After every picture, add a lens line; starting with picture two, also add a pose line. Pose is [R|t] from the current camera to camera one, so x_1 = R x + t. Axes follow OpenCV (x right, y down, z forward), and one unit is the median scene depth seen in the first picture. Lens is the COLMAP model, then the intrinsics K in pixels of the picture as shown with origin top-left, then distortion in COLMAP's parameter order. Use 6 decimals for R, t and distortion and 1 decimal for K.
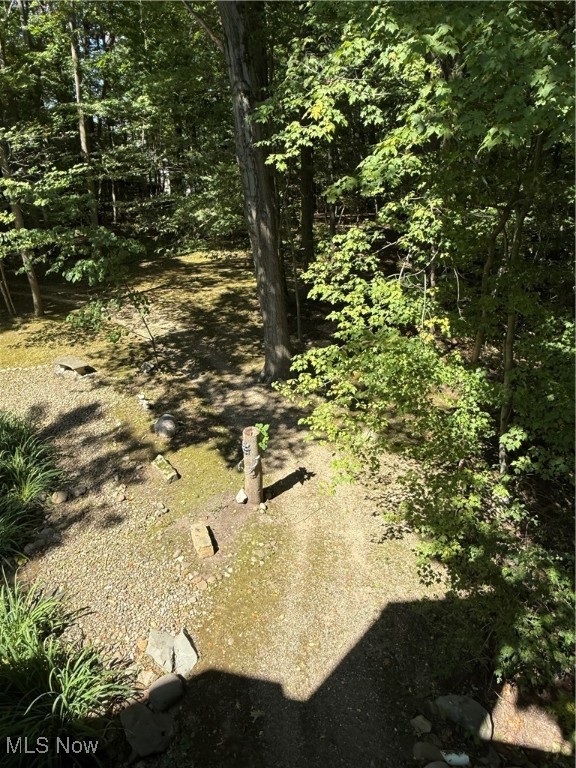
lens RADIAL K [[520.3, 0, 293.4], [0, 520.3, 389.2], [0, 0, 1]] dist [0.000808, -0.000812]
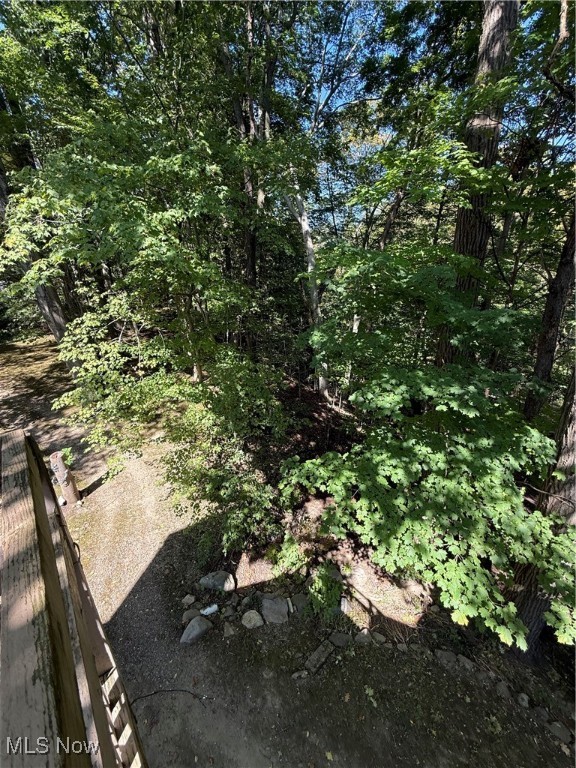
lens RADIAL K [[306.5, 0, 287.5], [0, 306.5, 383.3], [0, 0, 1]] dist [0.000307, 0.000887]
pose [[0.886059, -0.184434, 0.425303, 0.175234], [0.208539, 0.977959, -0.010366, 0.030158], [-0.414017, 0.097877, 0.904992, -0.066802]]
